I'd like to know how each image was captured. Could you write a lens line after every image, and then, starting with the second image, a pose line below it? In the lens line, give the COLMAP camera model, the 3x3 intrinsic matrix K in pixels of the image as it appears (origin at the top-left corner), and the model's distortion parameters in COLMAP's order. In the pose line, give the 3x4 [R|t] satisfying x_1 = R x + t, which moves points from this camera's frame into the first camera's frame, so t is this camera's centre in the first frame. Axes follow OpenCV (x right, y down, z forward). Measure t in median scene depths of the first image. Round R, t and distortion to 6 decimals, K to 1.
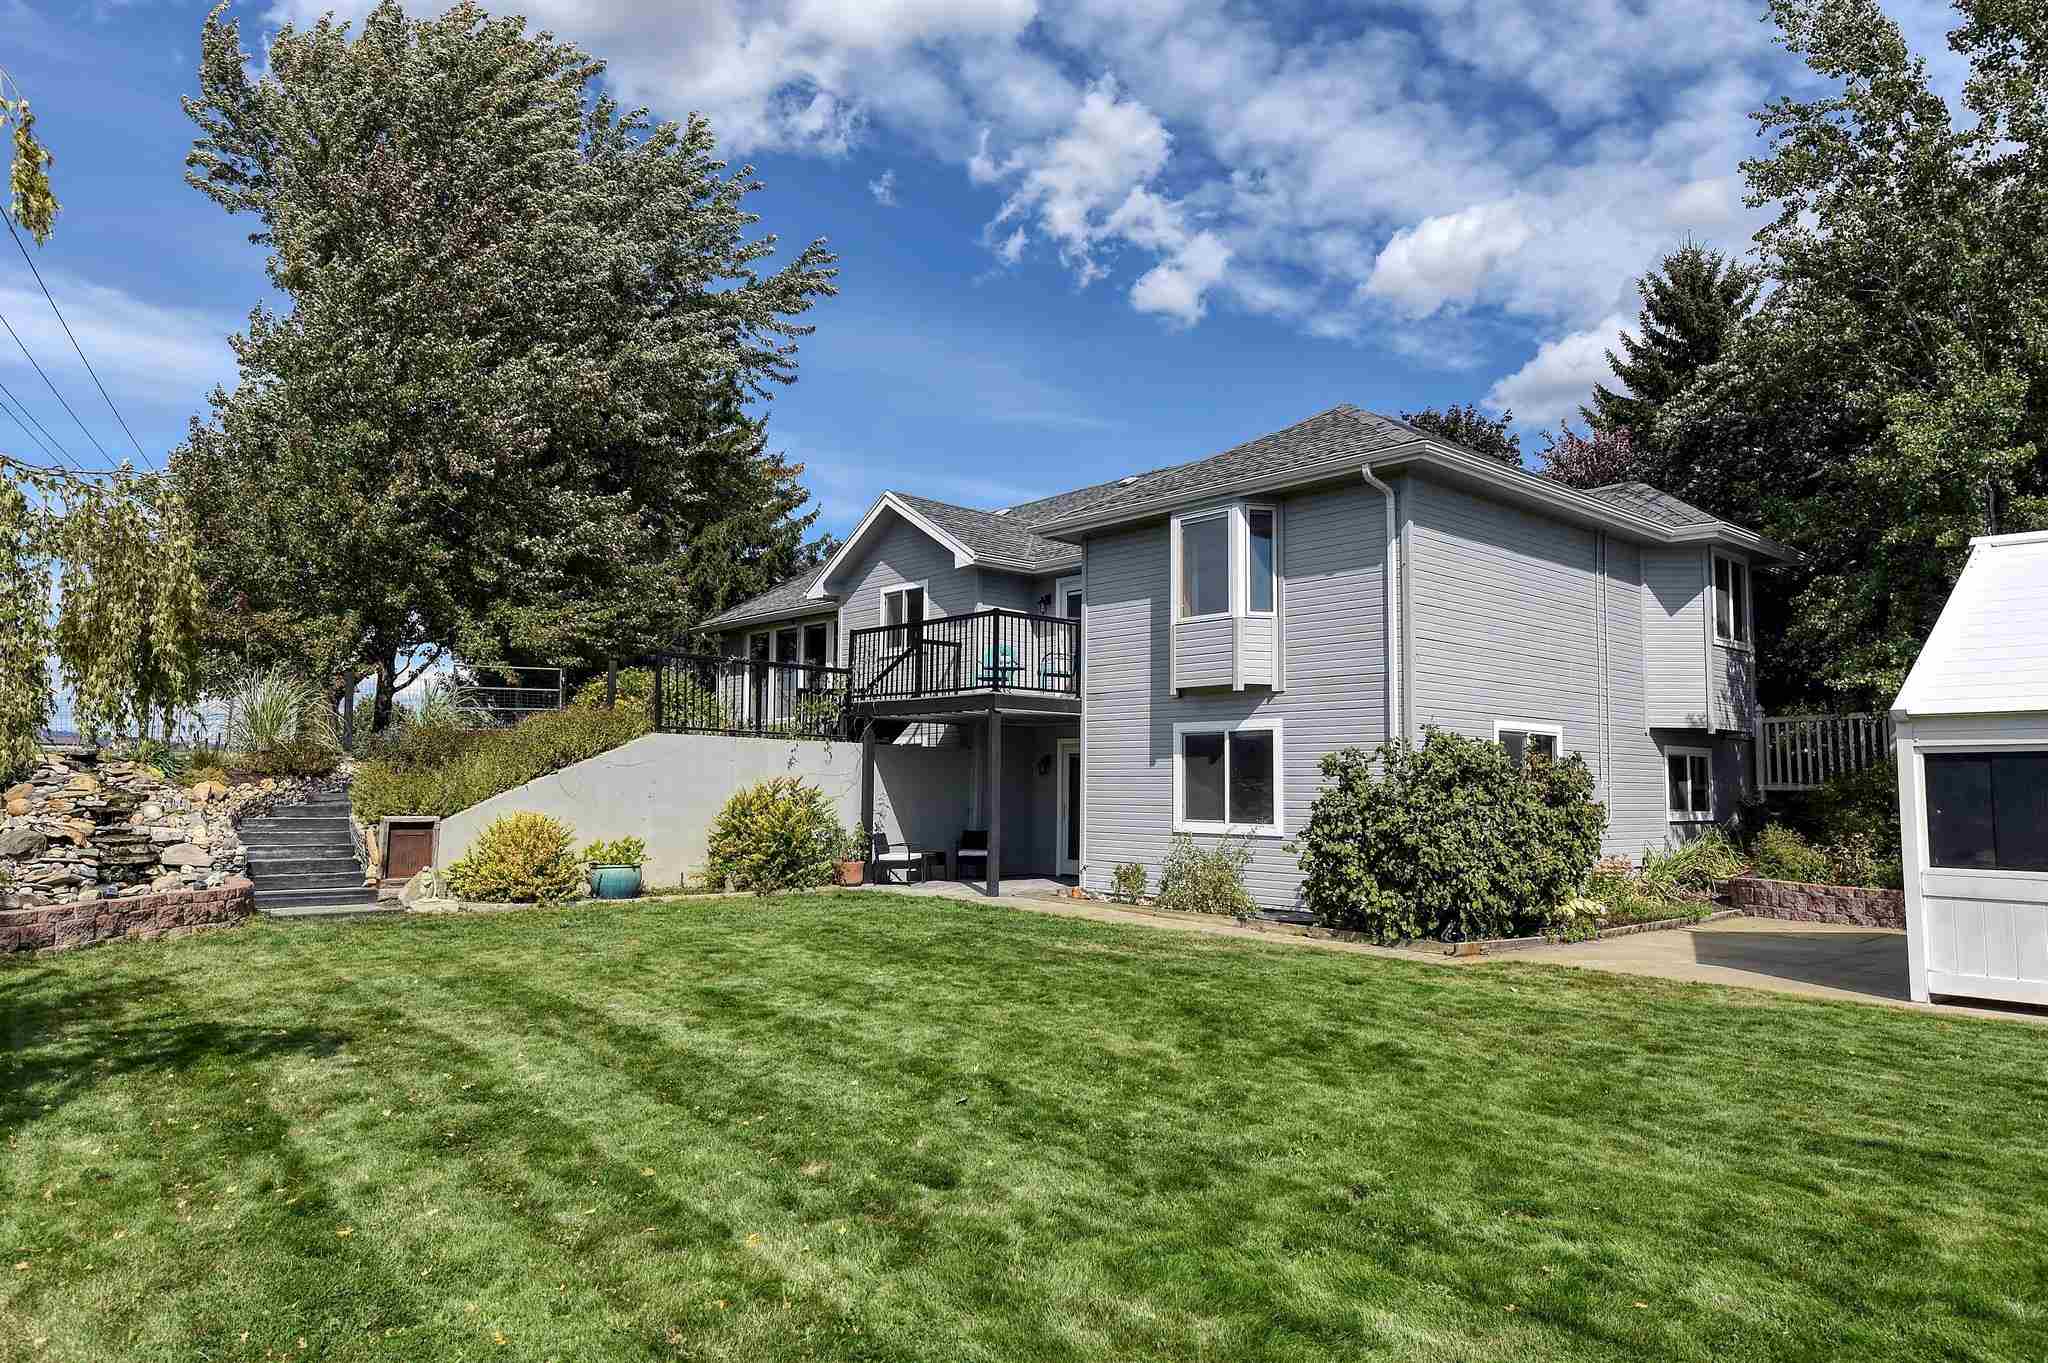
lens RADIAL K [[1284.4, 0, 1015.4], [0, 1284.4, 676.5], [0, 0, 1]] dist [0.007833, 0.001603]
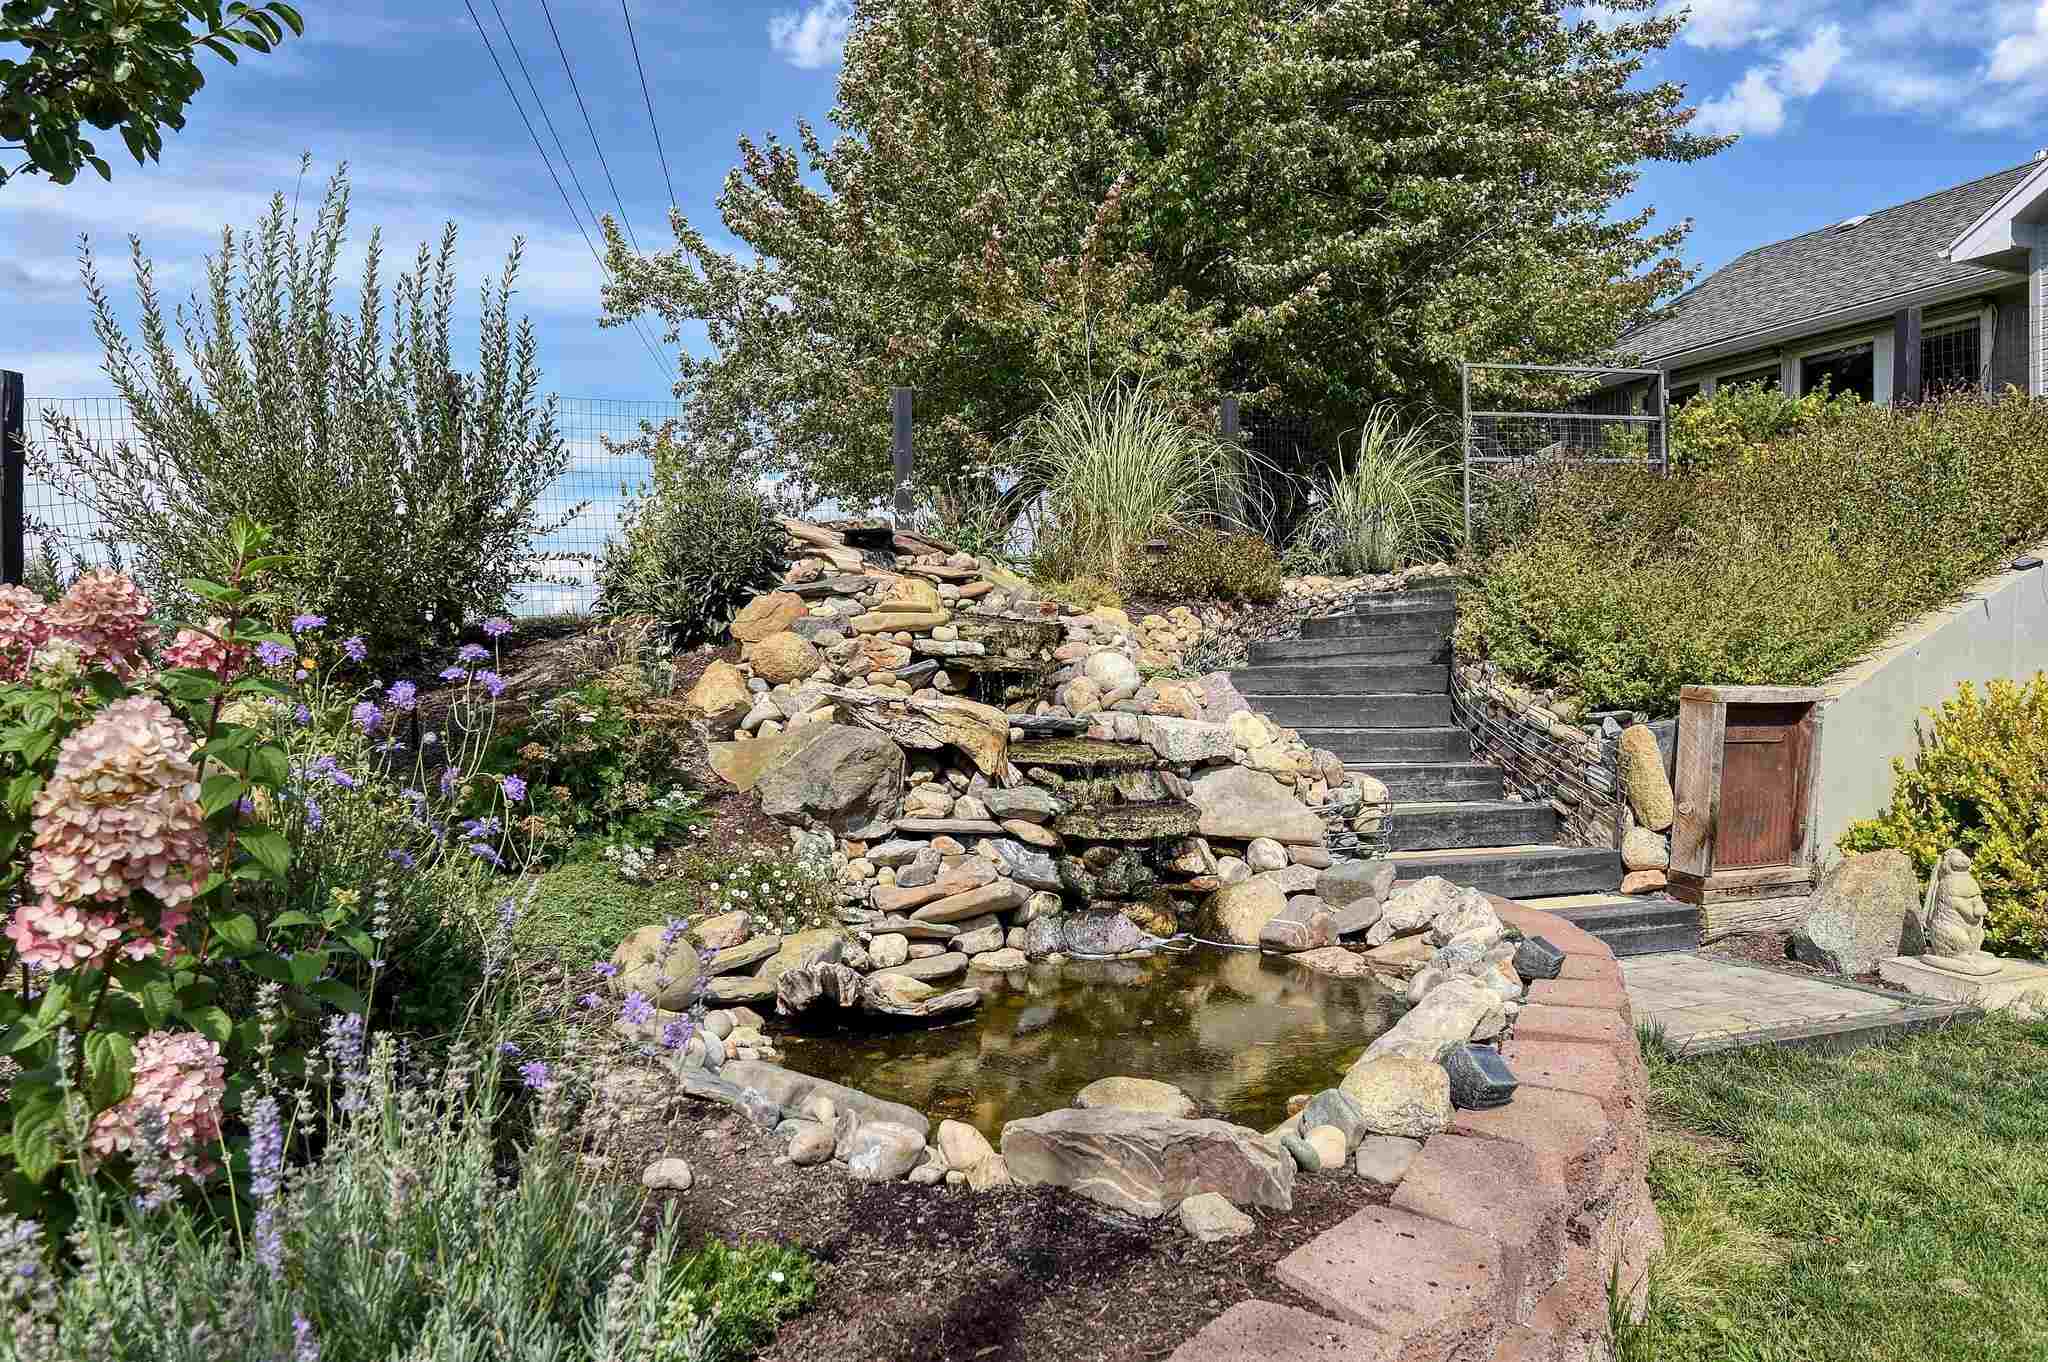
lens RADIAL K [[1350.1, 0, 1028.1], [0, 1350.1, 677.7], [0, 0, 1]] dist [0.003103, 0.001050]
pose [[0.944139, -0.009719, -0.329404, -0.490099], [0.037166, 0.996328, 0.077130, 0.067466], [0.327445, -0.085064, 0.941033, 0.567786]]
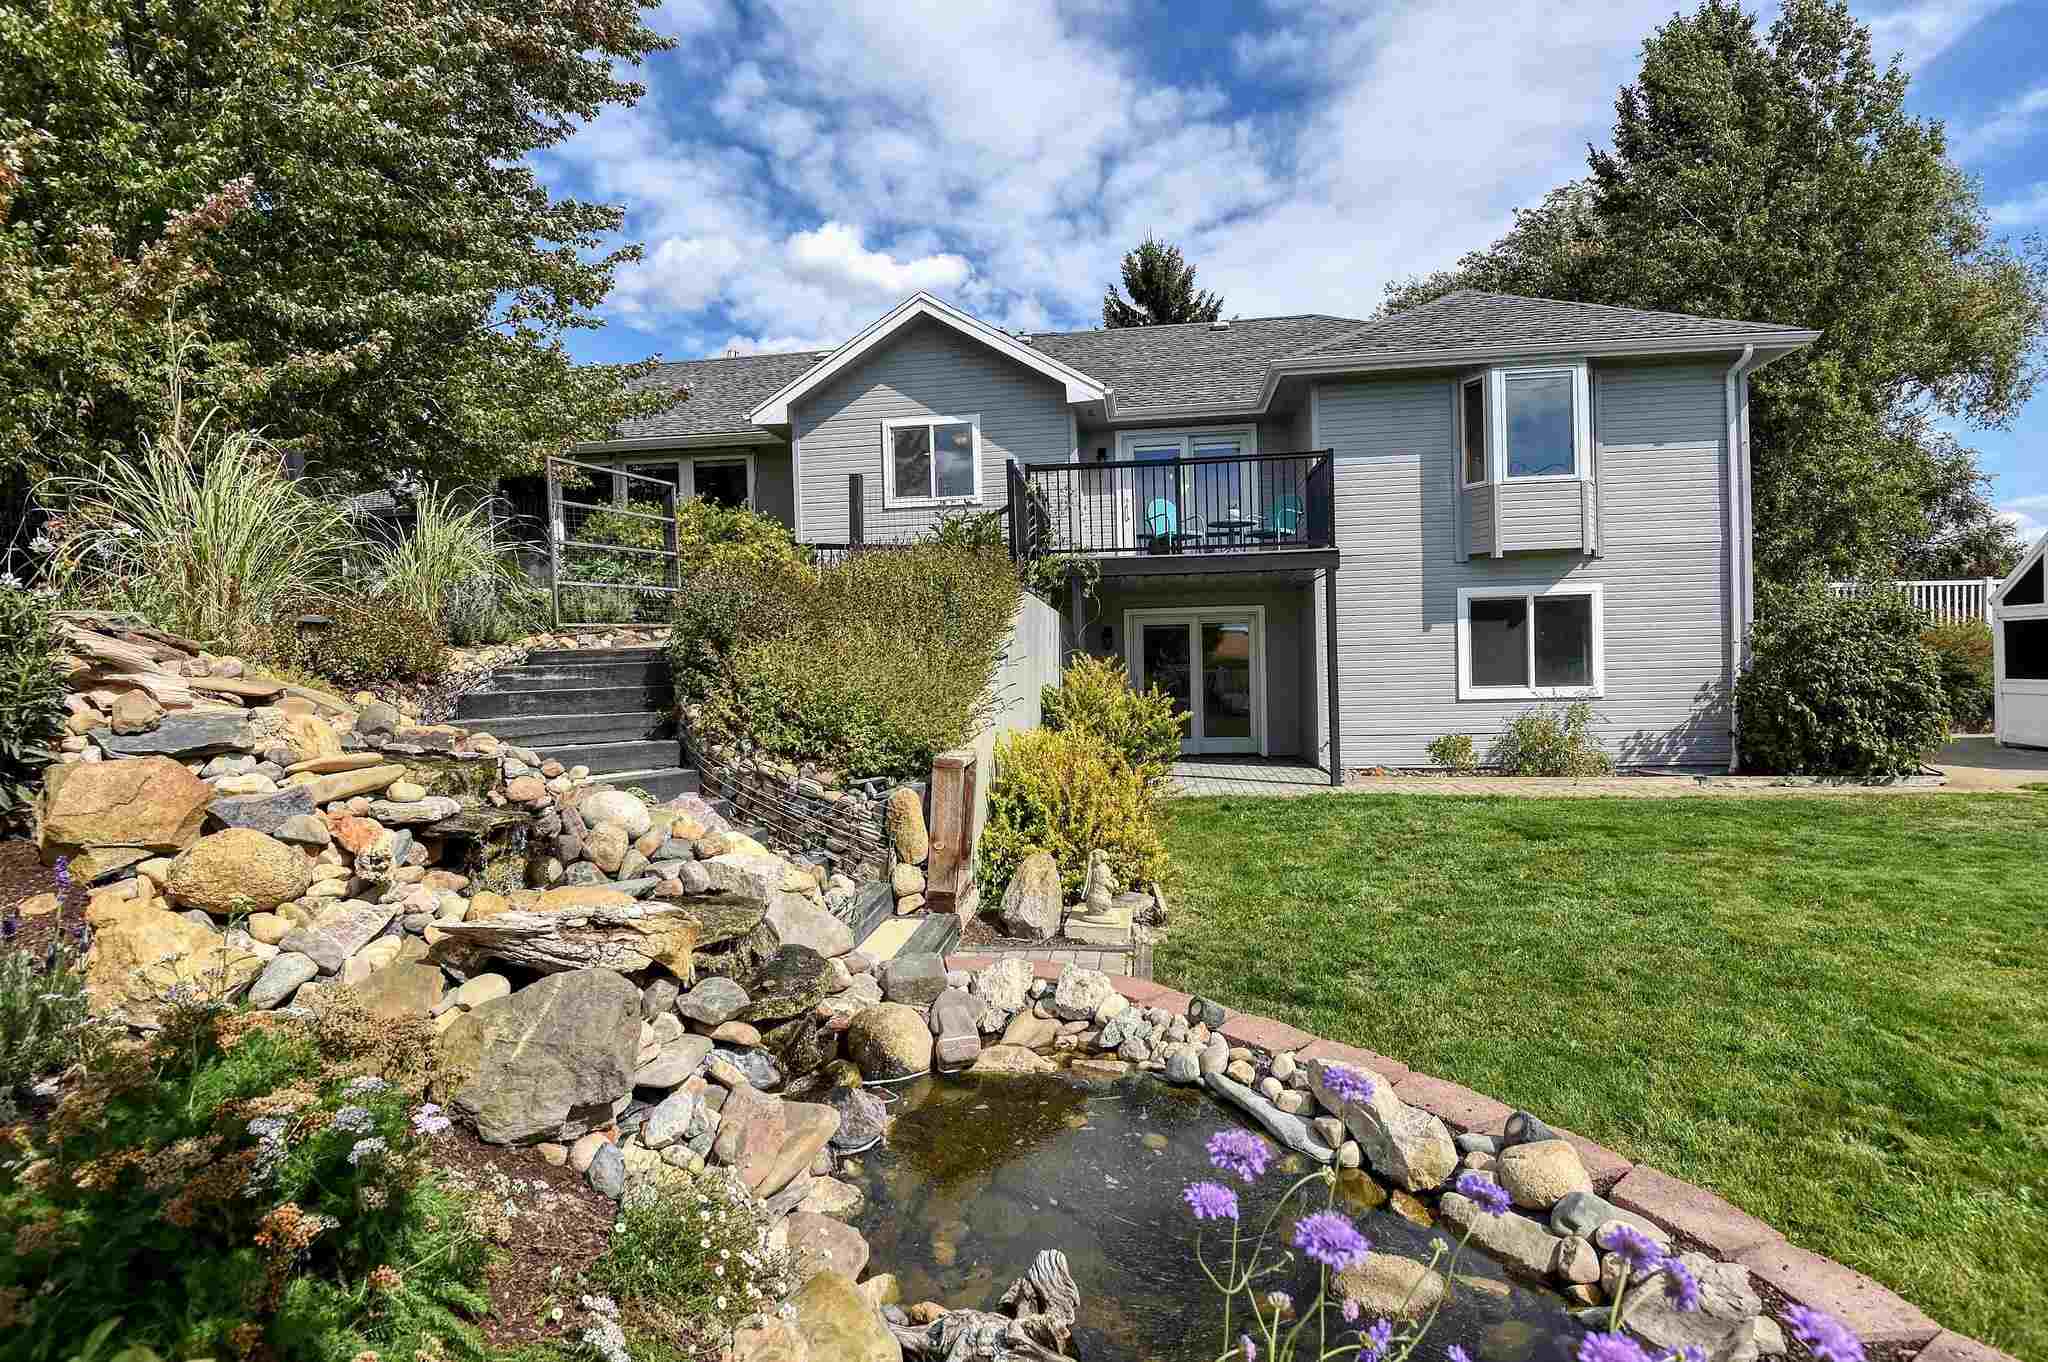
lens RADIAL K [[1017.9, 0, 1014.7], [0, 1017.9, 680.6], [0, 0, 1]] dist [-0.028389, -0.000691]
pose [[0.755047, -0.047745, 0.653930, -0.658010], [-0.021613, 0.994991, 0.097602, 0.040282], [-0.655314, -0.087828, 0.750233, 0.665873]]
